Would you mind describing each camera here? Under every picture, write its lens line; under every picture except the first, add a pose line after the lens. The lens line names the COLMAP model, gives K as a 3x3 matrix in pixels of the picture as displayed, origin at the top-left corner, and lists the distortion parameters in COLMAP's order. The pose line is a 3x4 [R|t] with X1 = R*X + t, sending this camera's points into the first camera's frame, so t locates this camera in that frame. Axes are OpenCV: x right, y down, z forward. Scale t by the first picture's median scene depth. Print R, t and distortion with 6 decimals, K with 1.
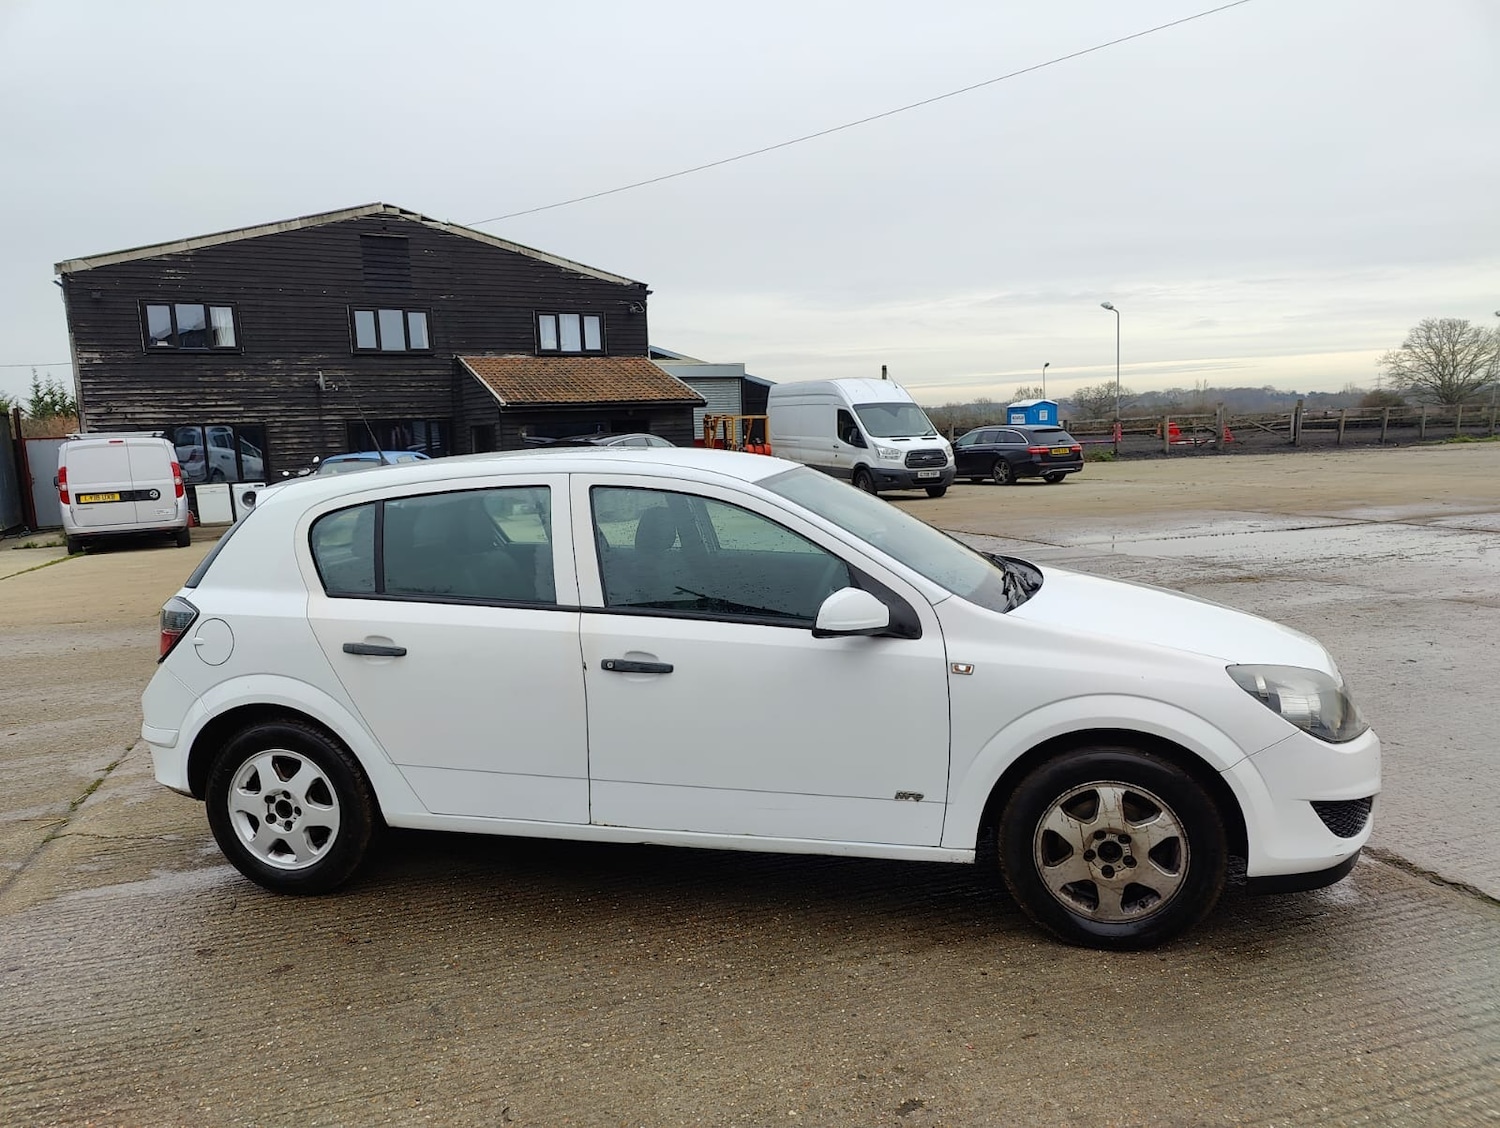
lens RADIAL K [[1038.0, 0, 742.9], [0, 1038.0, 579.4], [0, 0, 1]] dist [0.044641, -0.042482]
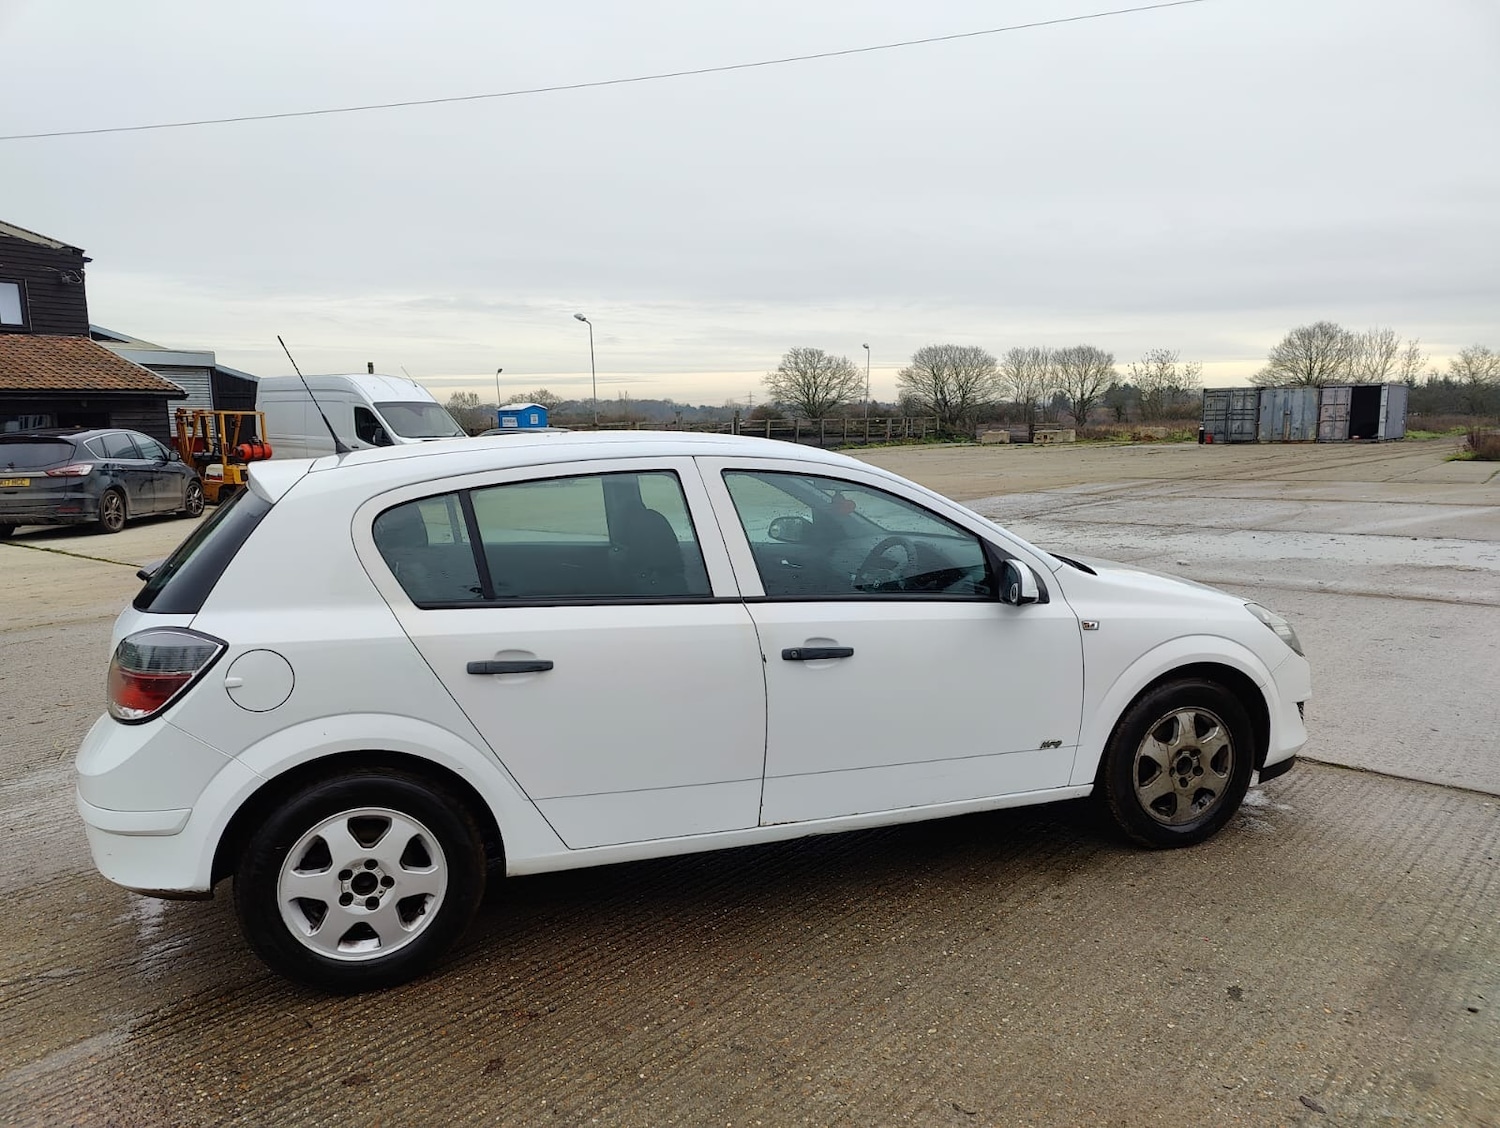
lens RADIAL K [[1038.0, 0, 745.1], [0, 1038.0, 568.1], [0, 0, 1]] dist [0.044641, -0.042482]
pose [[0.860829, -0.053130, 0.506114, -0.526745], [0.060805, 0.998149, 0.001362, -0.000708], [-0.505249, 0.029602, 0.862466, 0.155665]]
